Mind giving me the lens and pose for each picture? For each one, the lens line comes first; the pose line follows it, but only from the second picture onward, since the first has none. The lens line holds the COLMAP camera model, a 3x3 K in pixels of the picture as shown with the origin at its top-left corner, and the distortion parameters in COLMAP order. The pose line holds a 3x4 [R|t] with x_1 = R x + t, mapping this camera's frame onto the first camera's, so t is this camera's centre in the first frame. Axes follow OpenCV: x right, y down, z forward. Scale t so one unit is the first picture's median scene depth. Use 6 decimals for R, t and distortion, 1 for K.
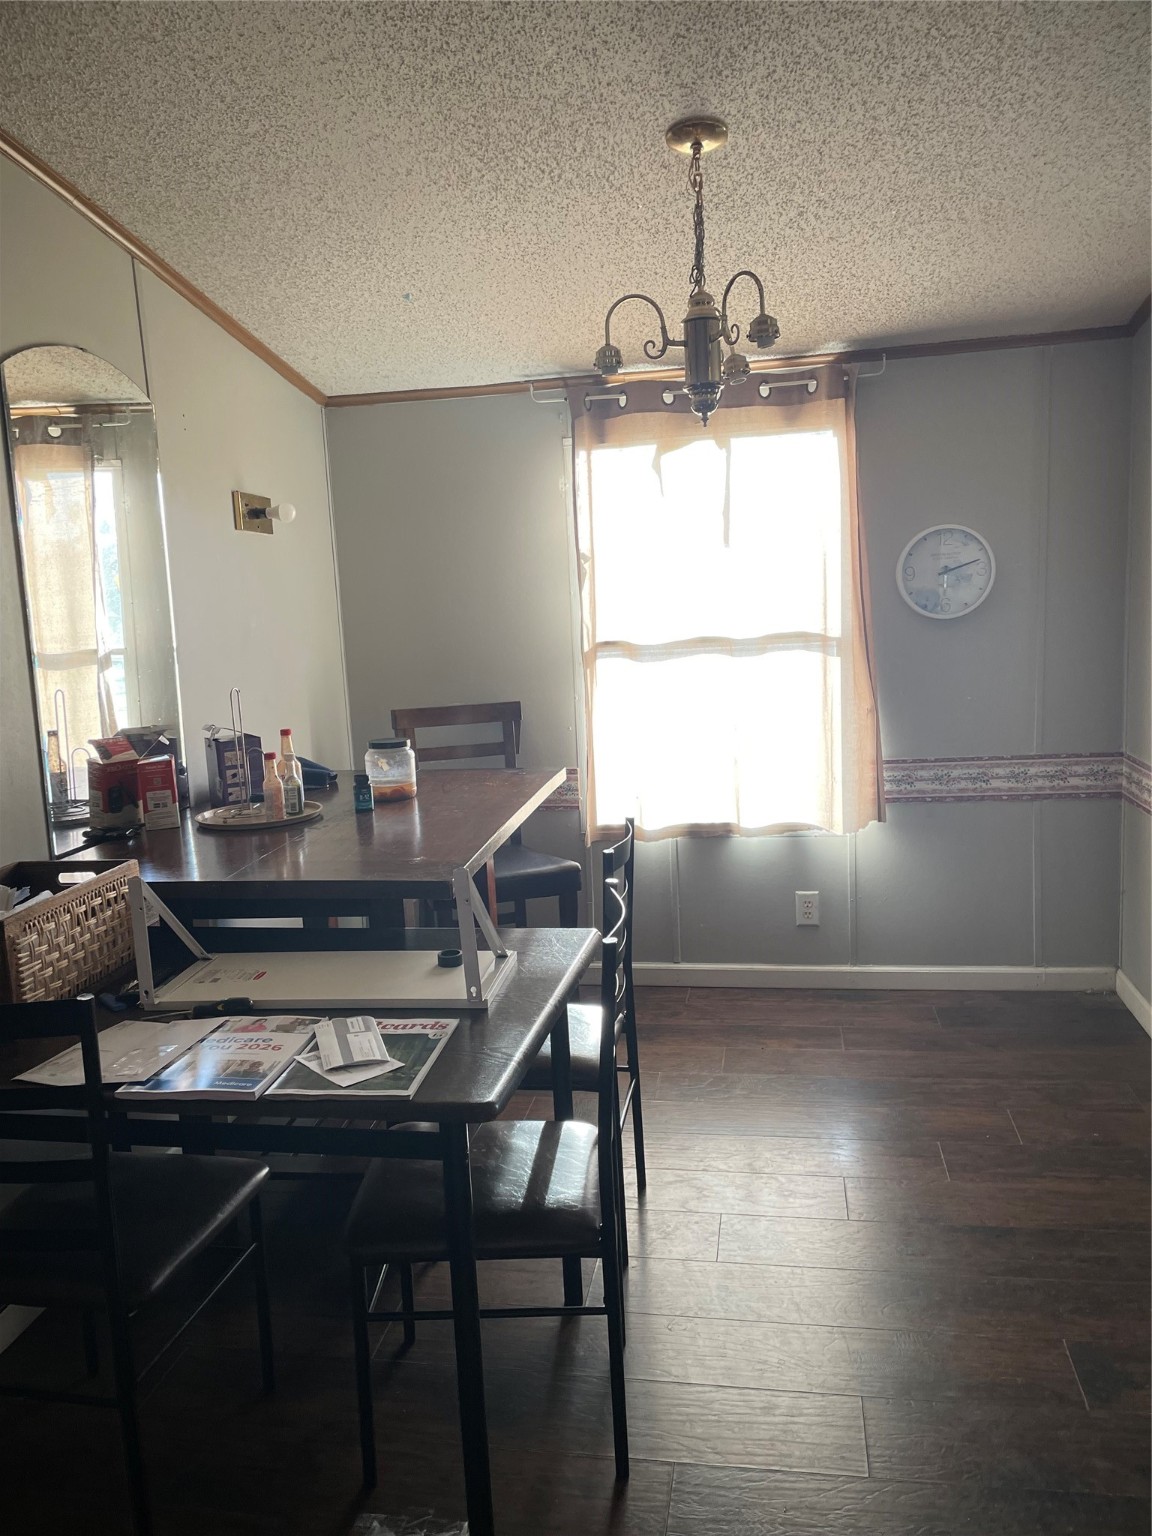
lens RADIAL K [[1163.7, 0, 549.1], [0, 1163.7, 765.8], [0, 0, 1]] dist [0.080598, -0.102008]
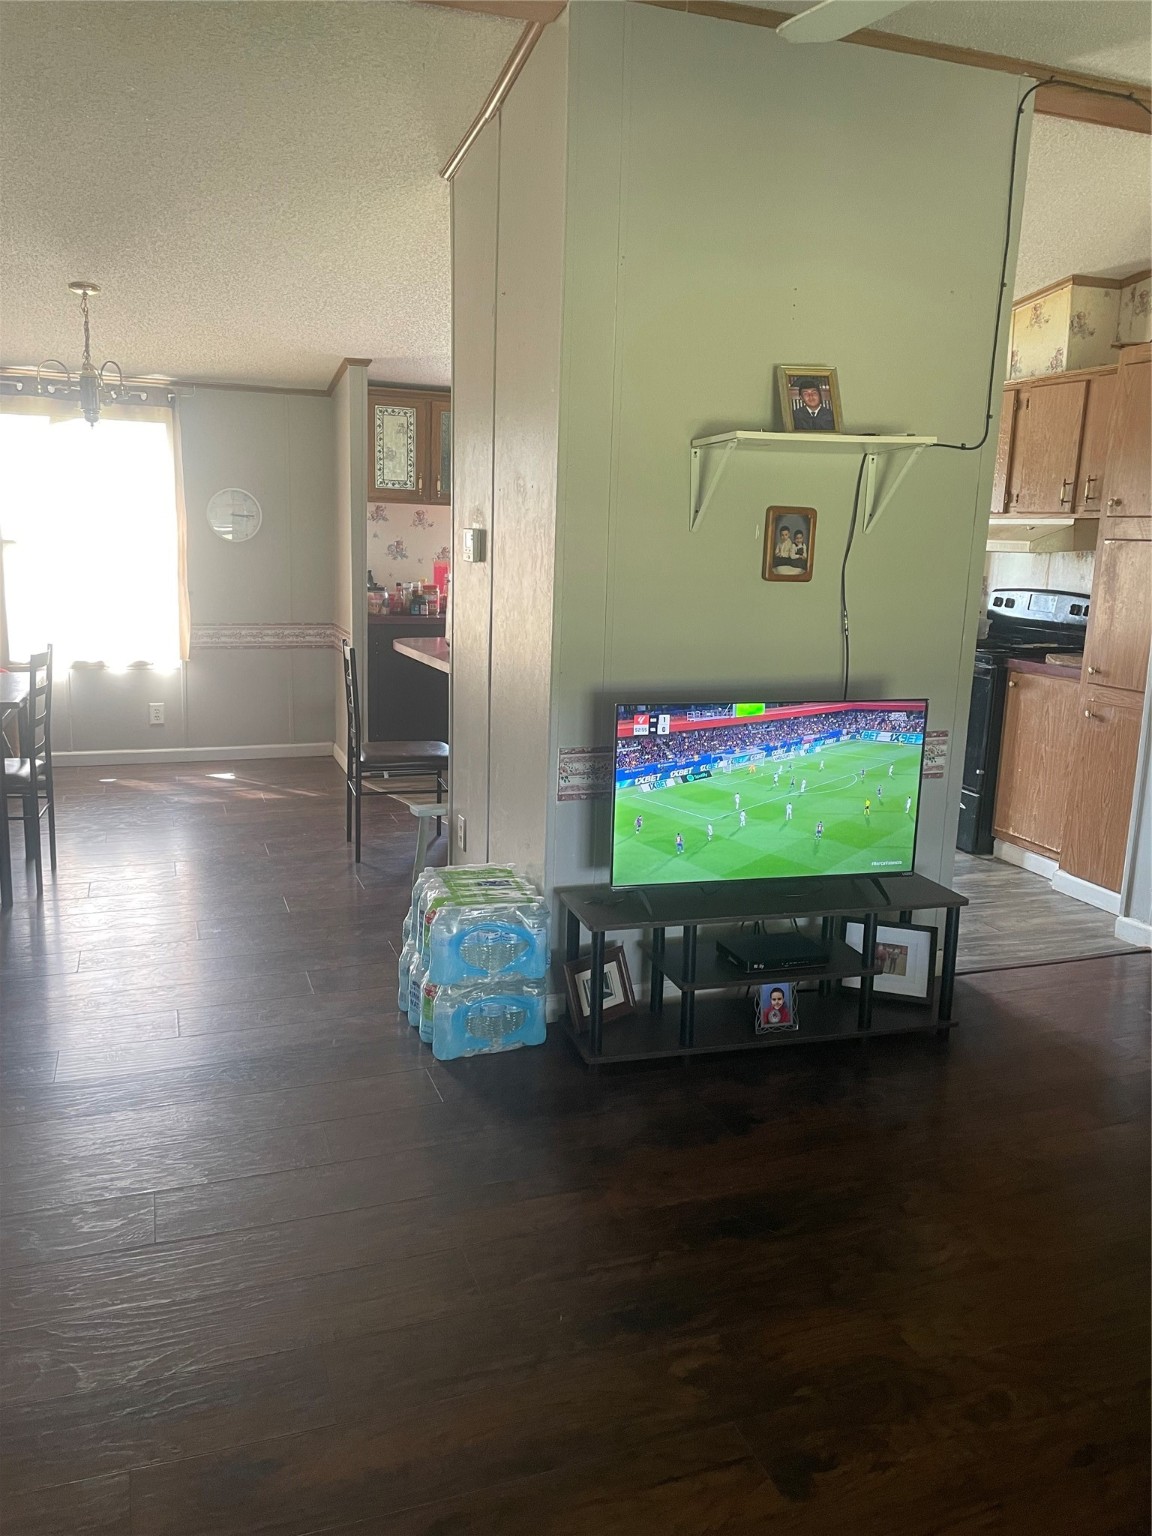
lens RADIAL K [[1163.7, 0, 565.2], [0, 1163.7, 754.5], [0, 0, 1]] dist [0.080598, -0.102008]
pose [[0.859937, -0.020386, 0.509993, -0.148706], [-0.000981, 0.999134, 0.041594, 0.125956], [-0.510400, -0.036269, 0.859172, -0.820860]]
